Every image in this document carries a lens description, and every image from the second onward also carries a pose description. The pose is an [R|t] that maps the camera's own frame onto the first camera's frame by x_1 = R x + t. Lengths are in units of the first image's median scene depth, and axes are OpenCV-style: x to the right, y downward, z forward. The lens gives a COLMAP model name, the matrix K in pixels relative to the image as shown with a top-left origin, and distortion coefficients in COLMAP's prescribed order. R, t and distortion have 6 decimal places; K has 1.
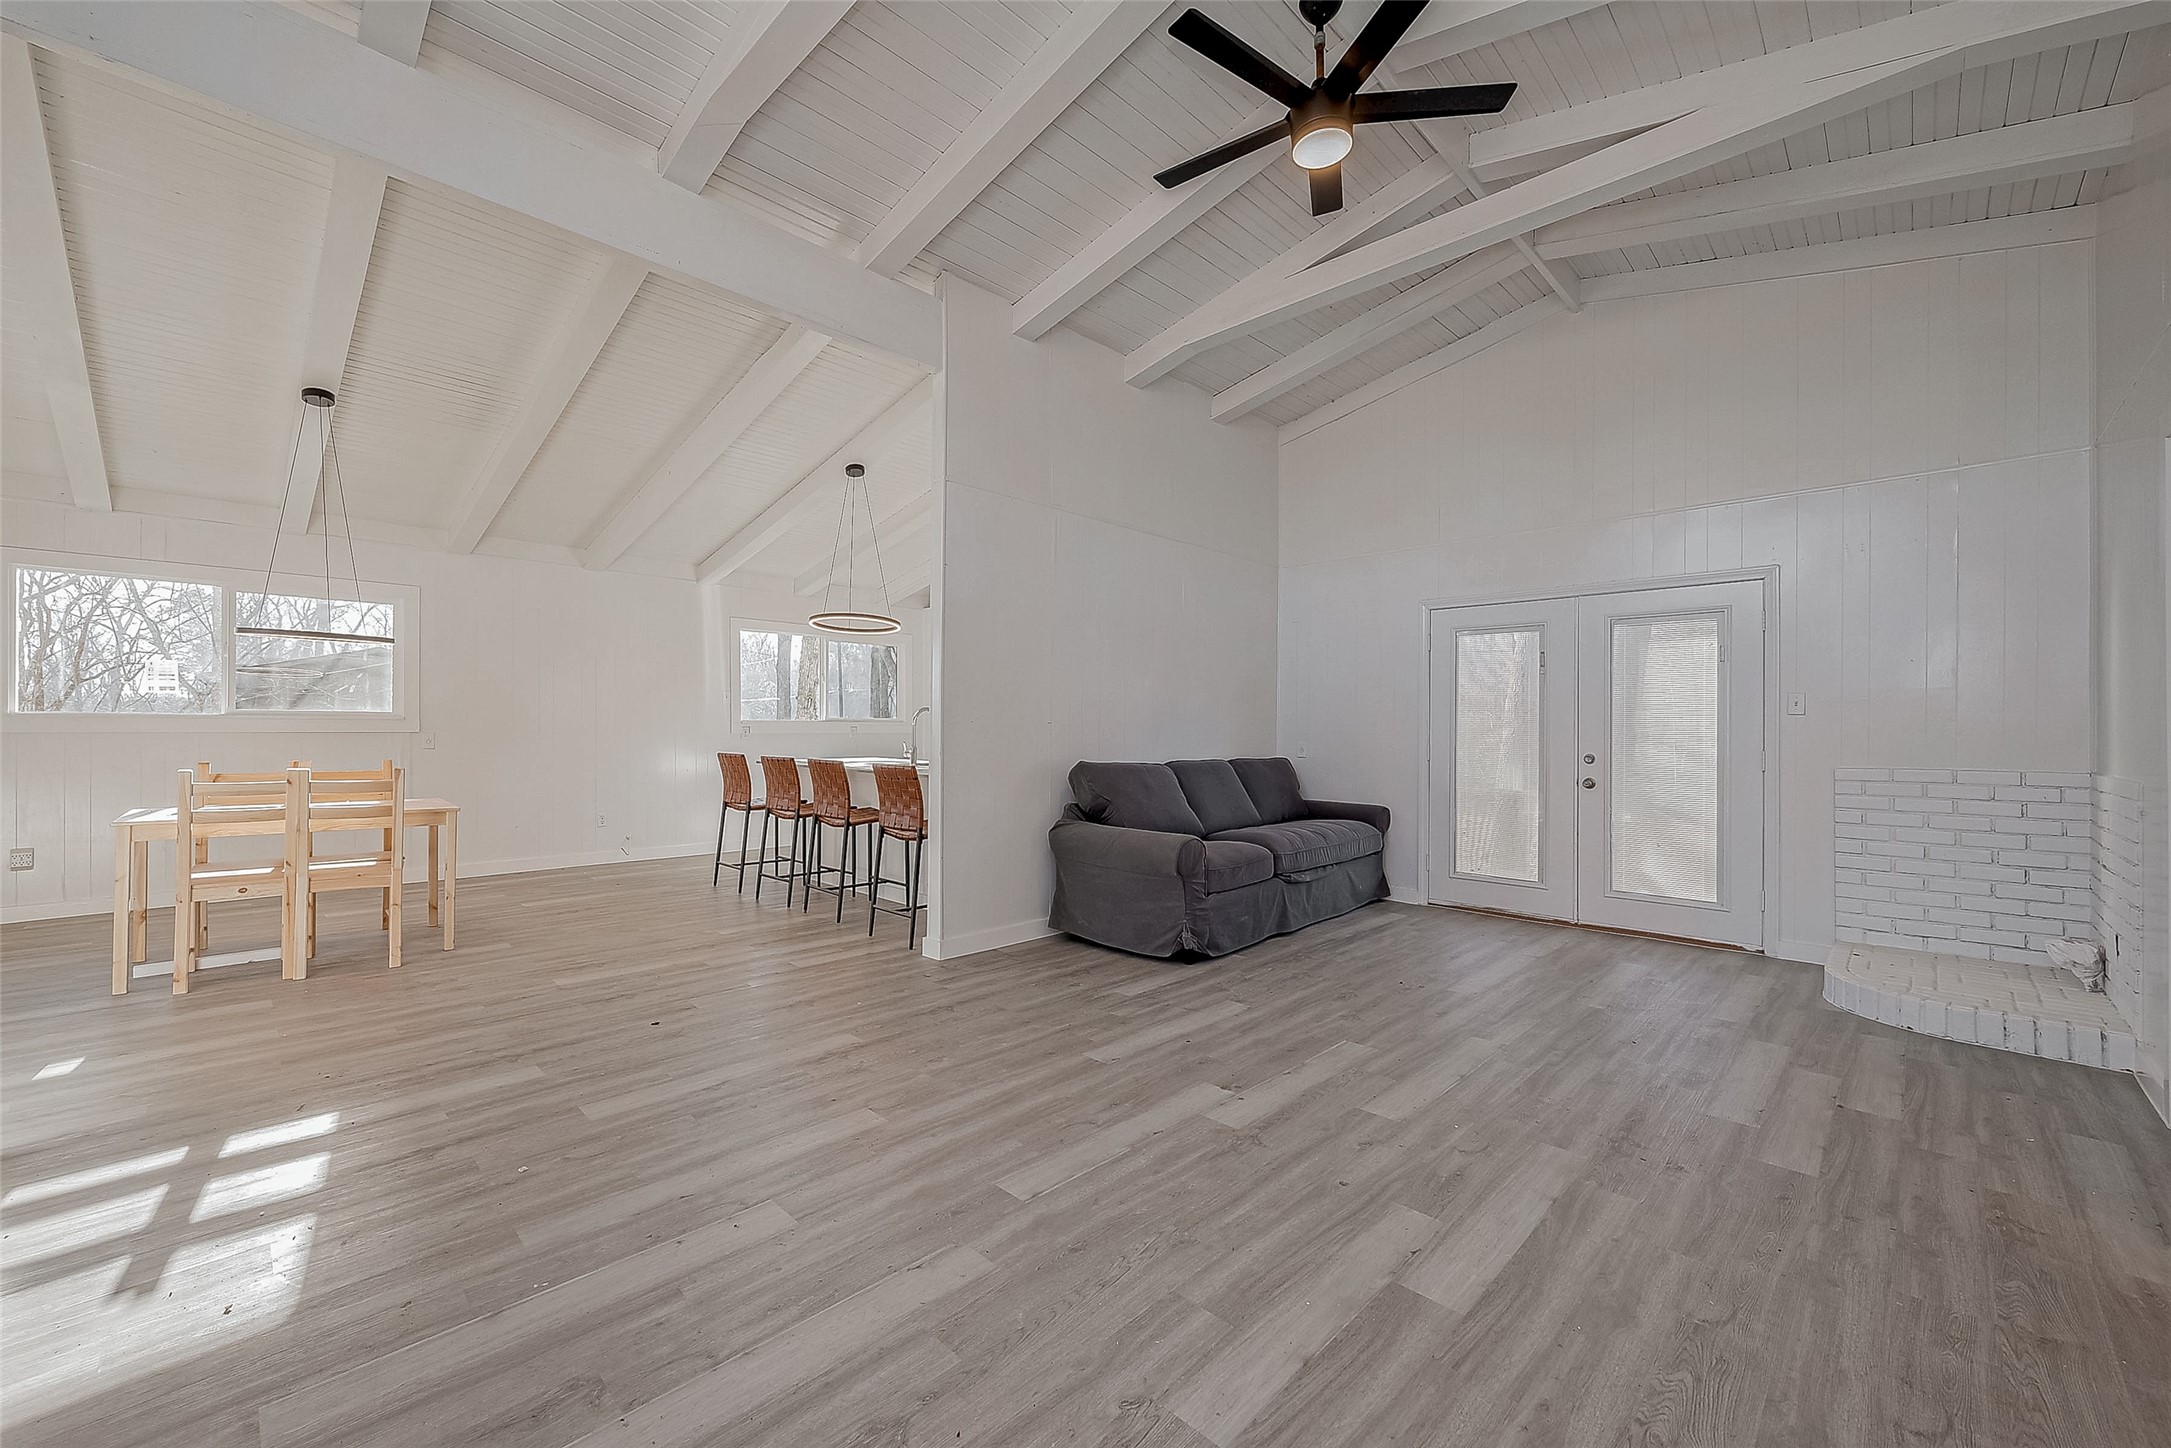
lens RADIAL K [[858.5, 0, 1074.4], [0, 858.5, 727.6], [0, 0, 1]] dist [0.000588, 0.000110]
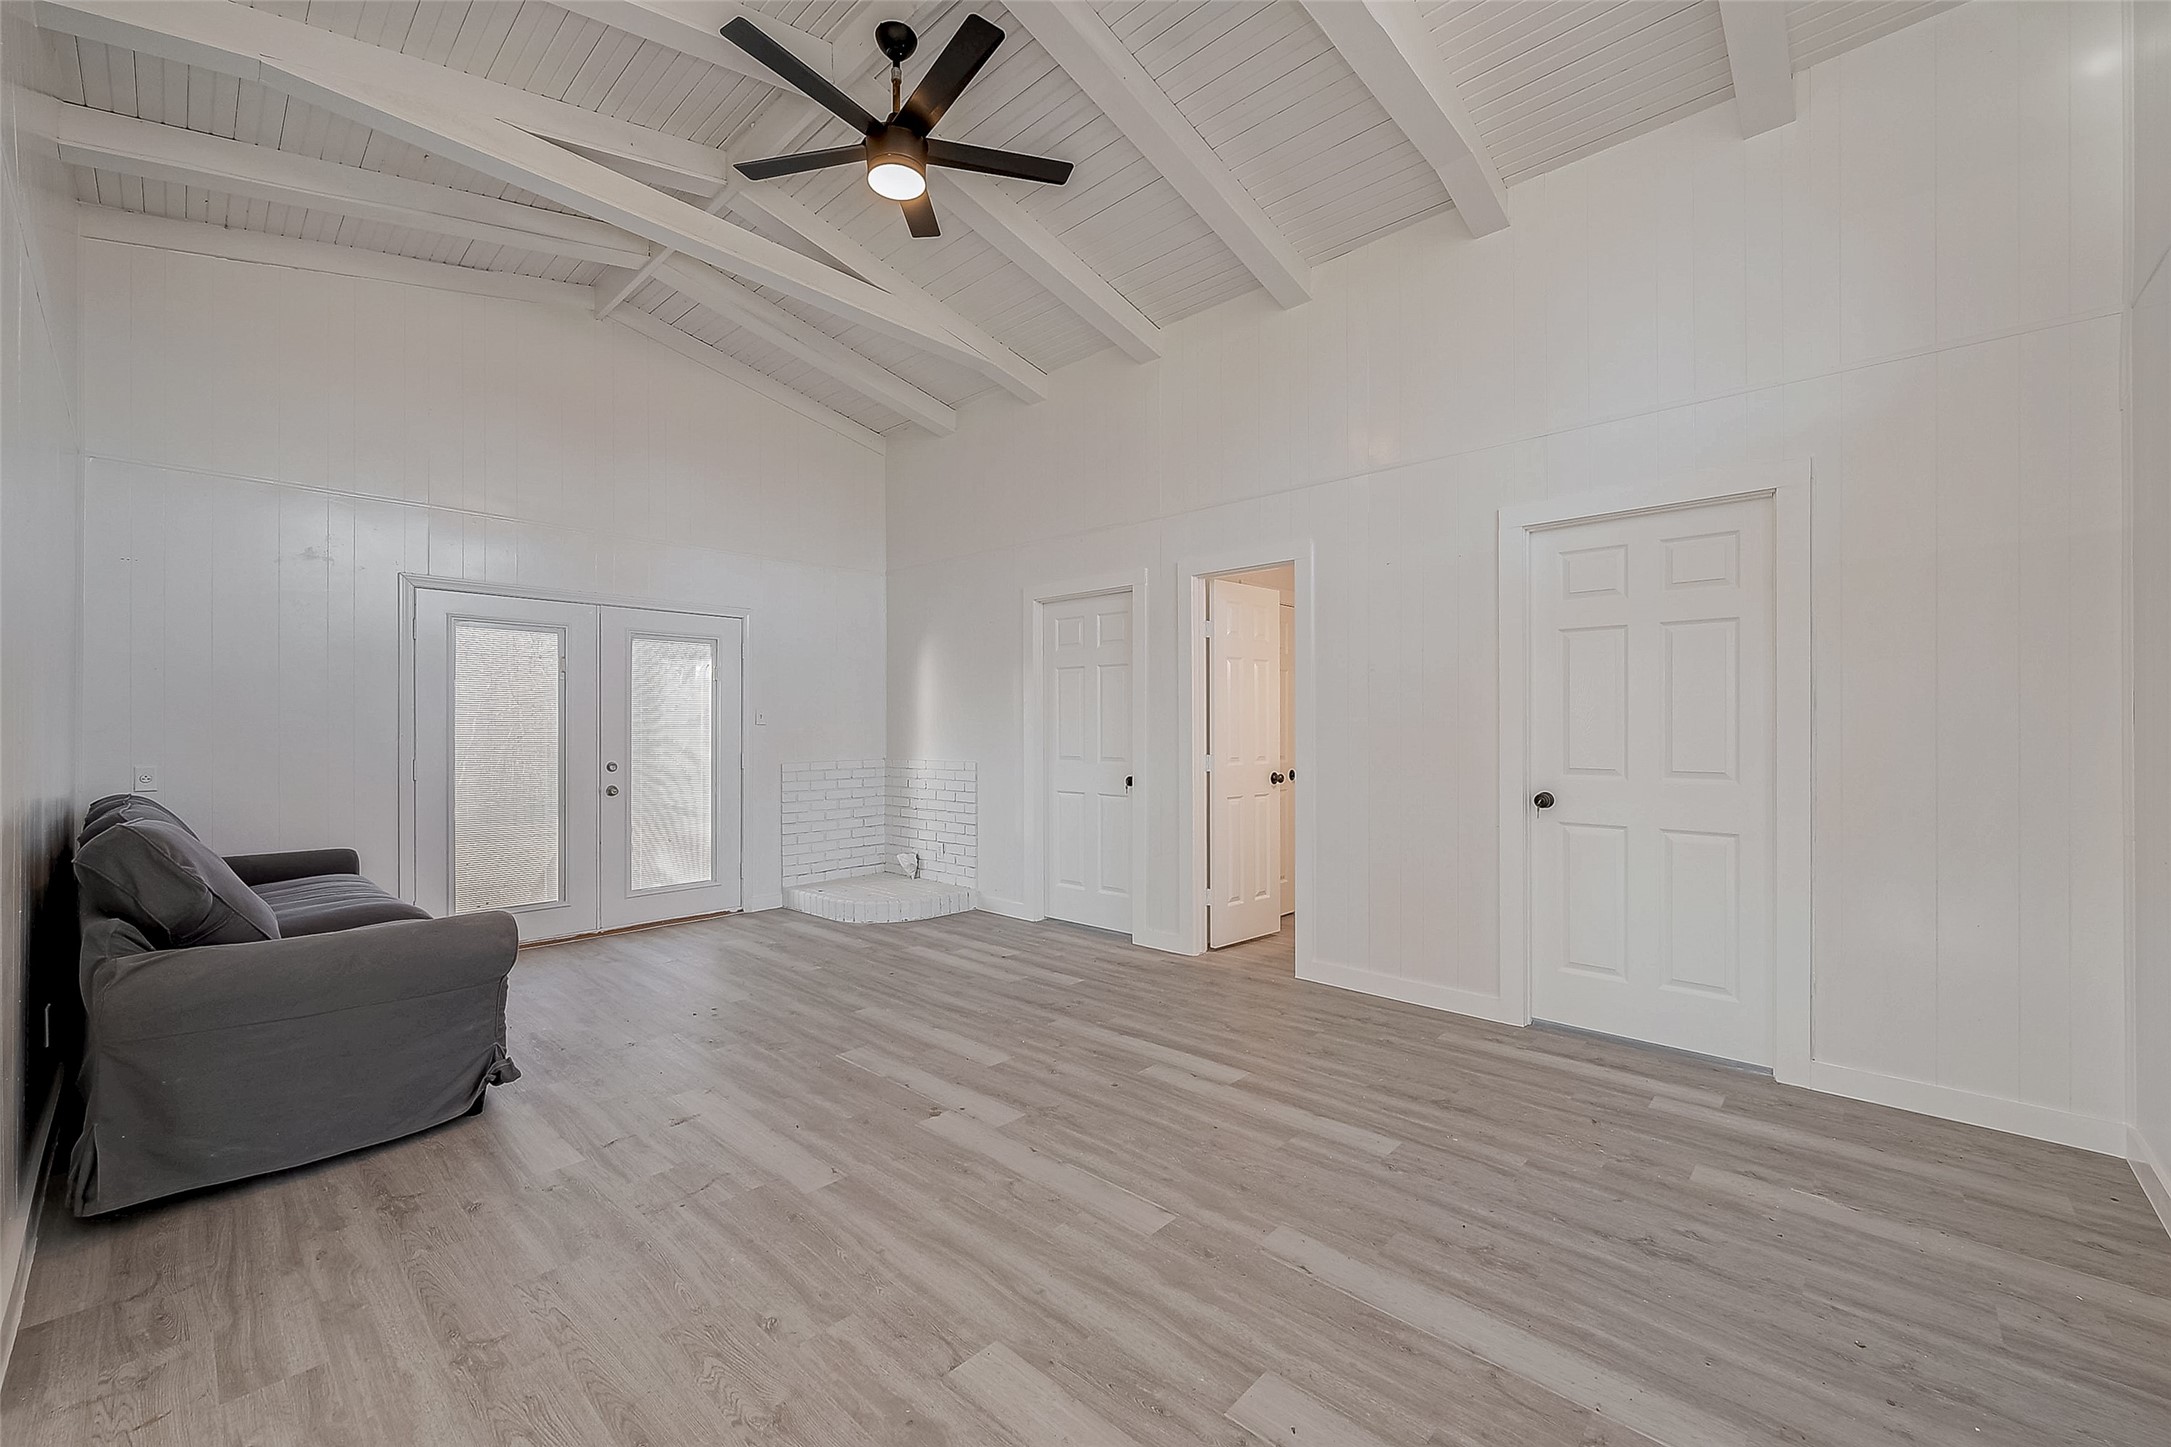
lens RADIAL K [[867.2, 0, 1093.2], [0, 867.2, 724.4], [0, 0, 1]] dist [0.000944, 0.000060]
pose [[-0.040870, 0.000908, 0.999164, -0.786098], [0.003221, 0.999995, -0.000777, -0.019526], [-0.999159, 0.003187, -0.040872, 0.832418]]
